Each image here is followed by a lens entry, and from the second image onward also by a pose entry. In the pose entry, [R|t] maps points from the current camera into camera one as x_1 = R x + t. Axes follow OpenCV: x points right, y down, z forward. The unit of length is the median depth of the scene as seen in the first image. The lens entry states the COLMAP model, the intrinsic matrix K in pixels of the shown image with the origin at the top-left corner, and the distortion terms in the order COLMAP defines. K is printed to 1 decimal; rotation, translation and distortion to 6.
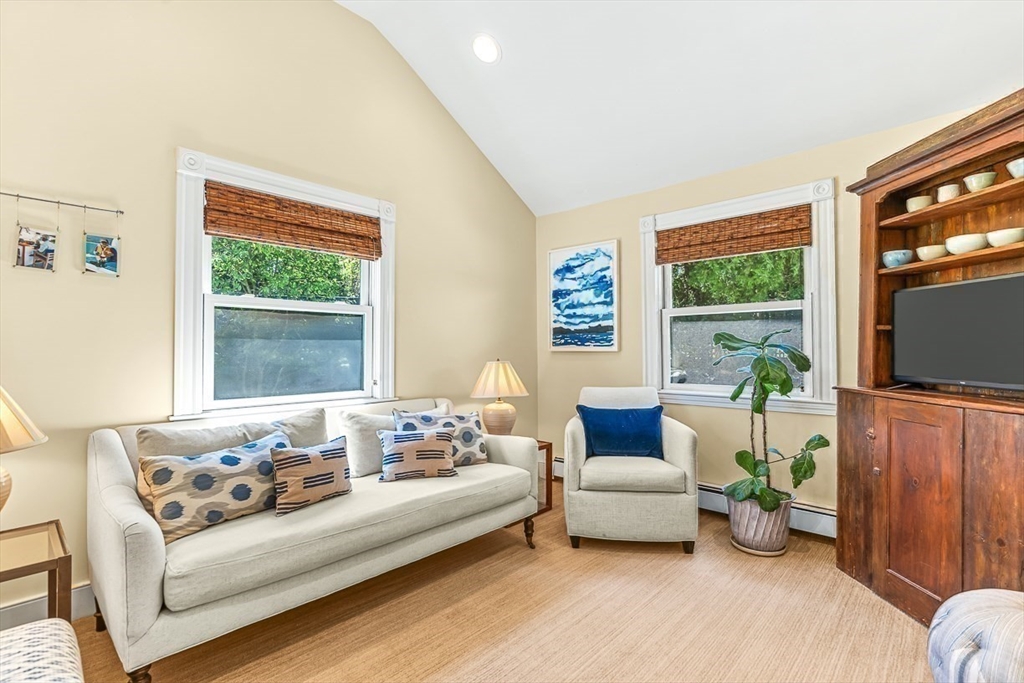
lens RADIAL K [[482.7, 0, 511.3], [0, 482.7, 343.1], [0, 0, 1]] dist [0.000181, 0.001359]
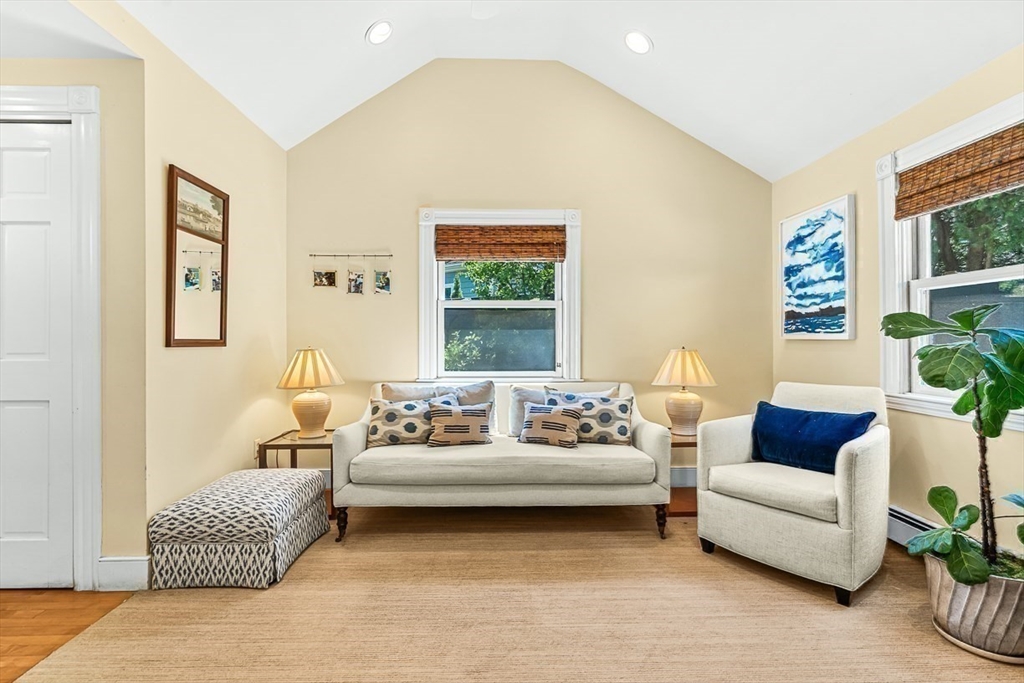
lens RADIAL K [[482.7, 0, 506.6], [0, 482.7, 337.8], [0, 0, 1]] dist [0.000181, 0.001359]
pose [[0.693564, 0.000554, -0.720395, 0.531812], [0.008964, 0.999916, 0.009399, 0.002841], [0.720339, -0.012976, 0.693500, 0.091786]]
